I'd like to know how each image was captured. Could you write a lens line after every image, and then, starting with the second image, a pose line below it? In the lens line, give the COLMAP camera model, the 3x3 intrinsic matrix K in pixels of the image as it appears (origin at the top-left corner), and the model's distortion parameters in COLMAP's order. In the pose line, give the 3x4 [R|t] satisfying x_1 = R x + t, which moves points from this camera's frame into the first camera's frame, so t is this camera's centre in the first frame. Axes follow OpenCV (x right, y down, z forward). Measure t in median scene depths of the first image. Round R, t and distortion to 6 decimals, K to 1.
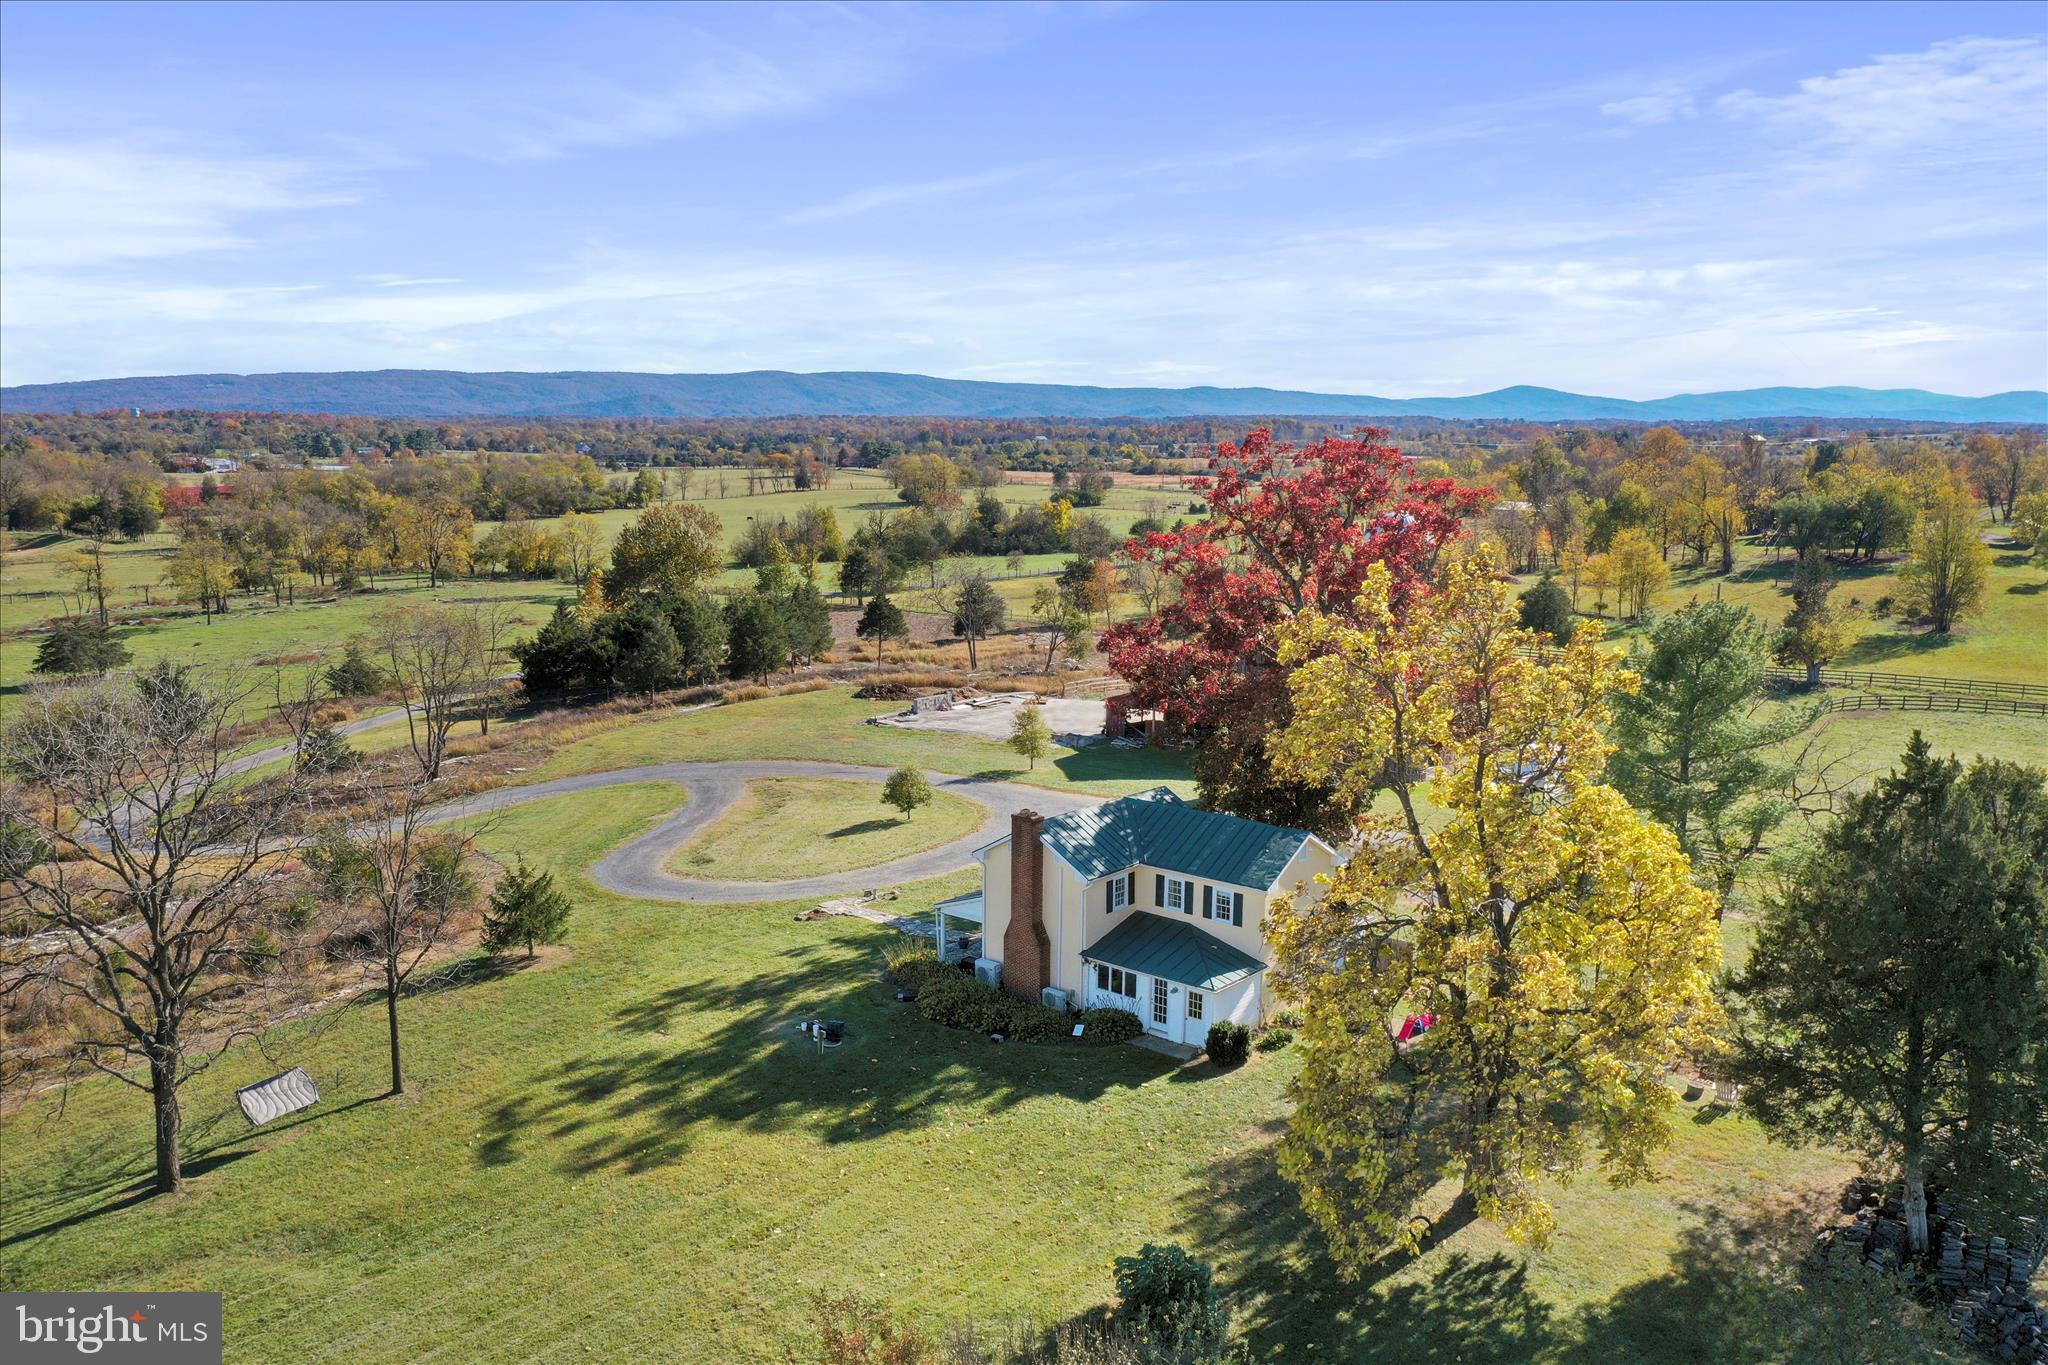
lens RADIAL K [[1623.2, 0, 1024.0], [0, 1623.2, 682.5], [0, 0, 1]] dist [-0.012019, 0.004667]
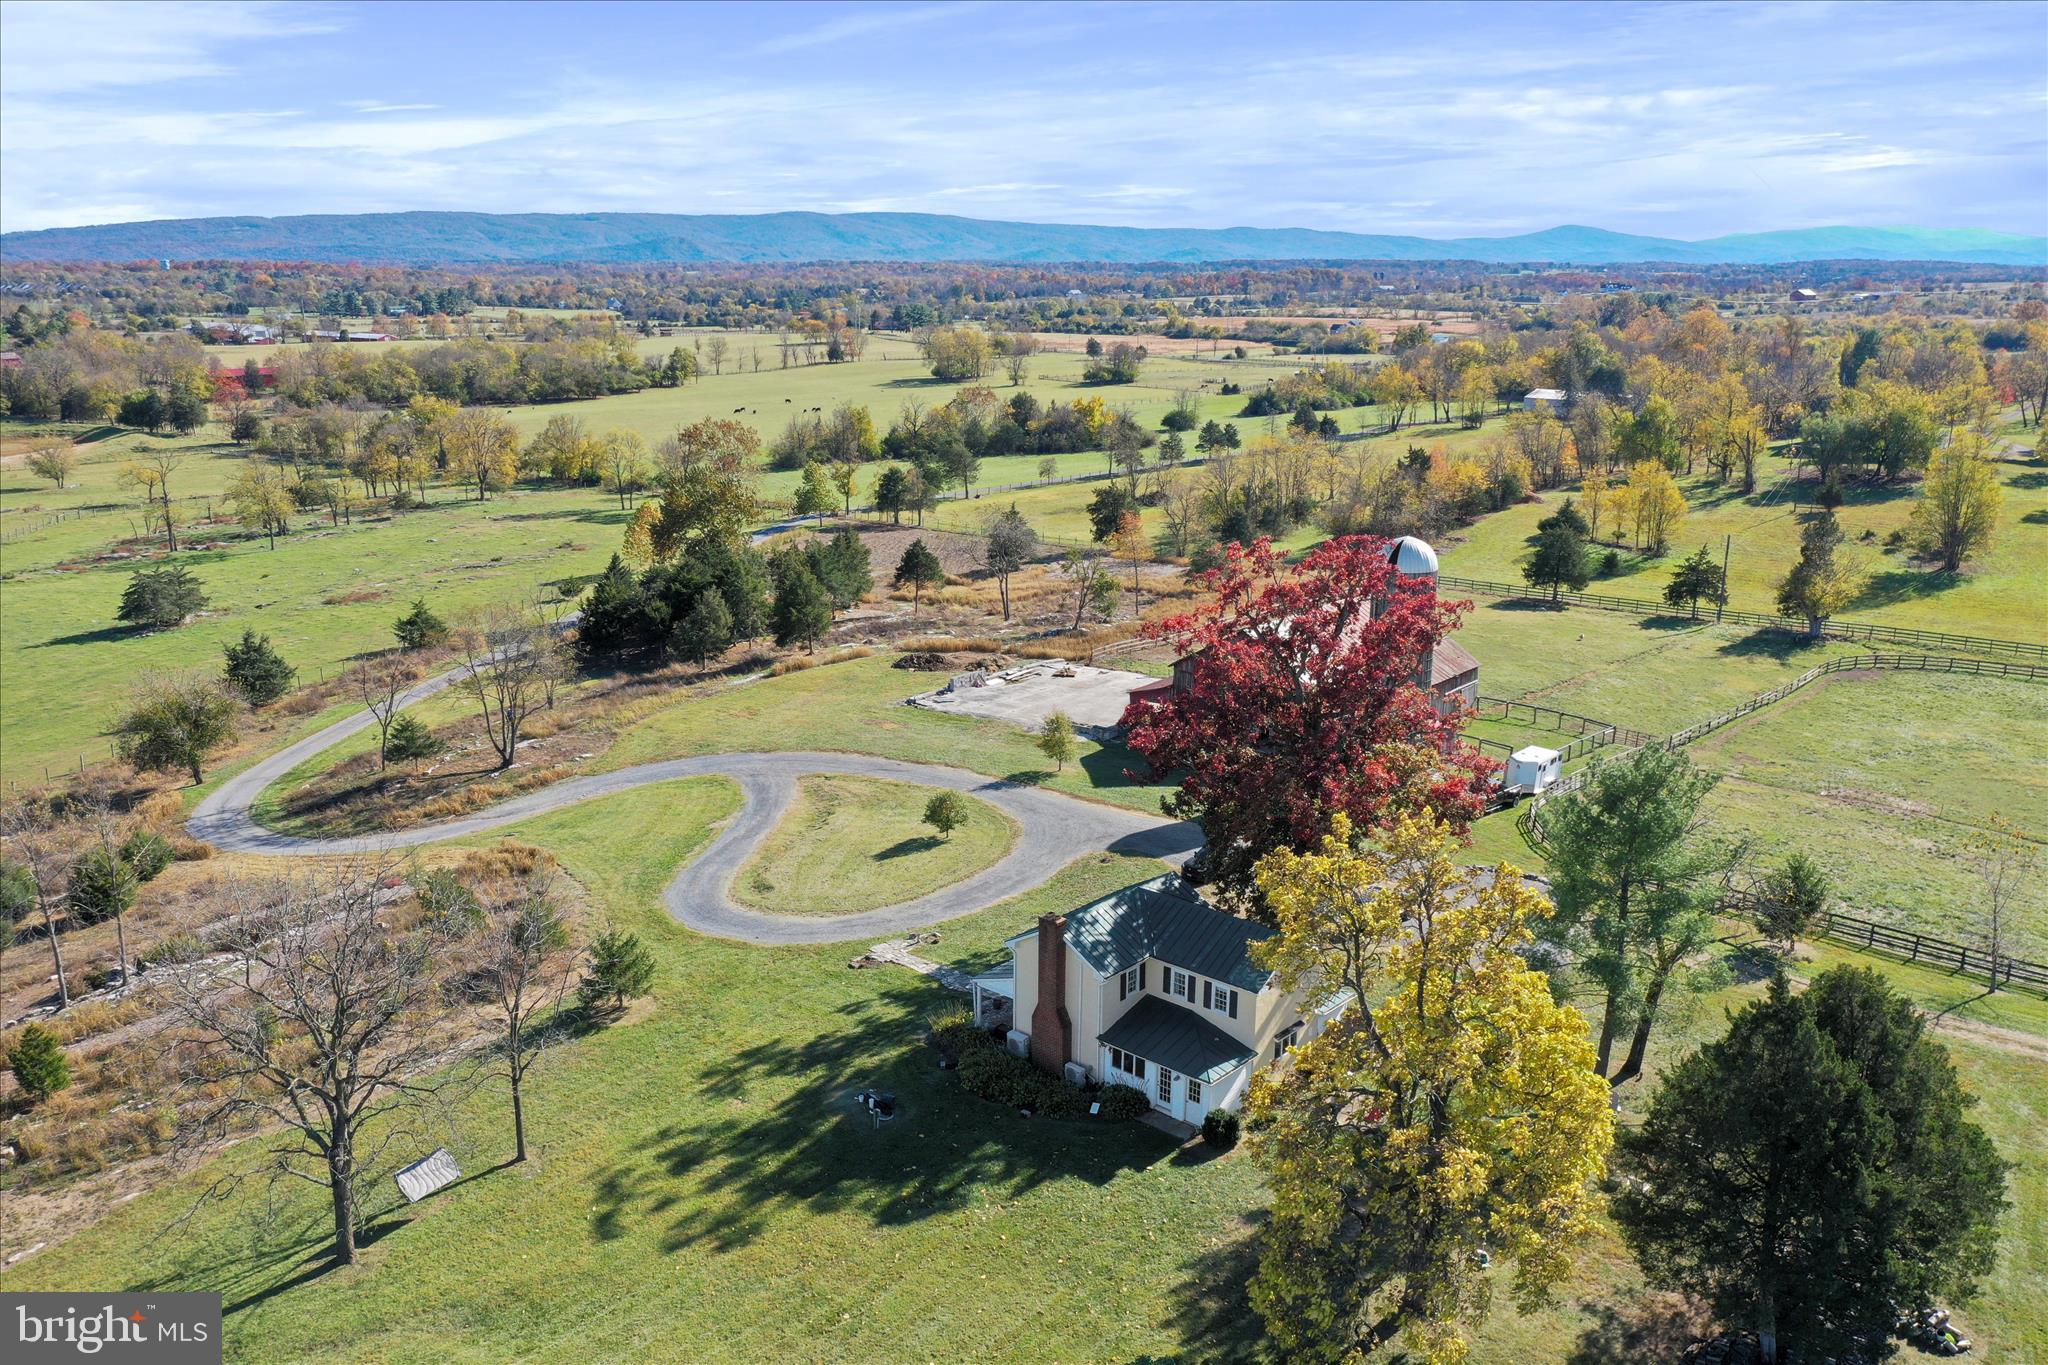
lens RADIAL K [[1623.2, 0, 1024.0], [0, 1623.2, 682.5], [0, 0, 1]] dist [-0.012019, 0.004667]
pose [[0.999791, 0.004506, -0.019954, 0.002162], [-0.002579, 0.995421, 0.095553, -0.101052], [0.020293, -0.095481, 0.995224, -0.069160]]
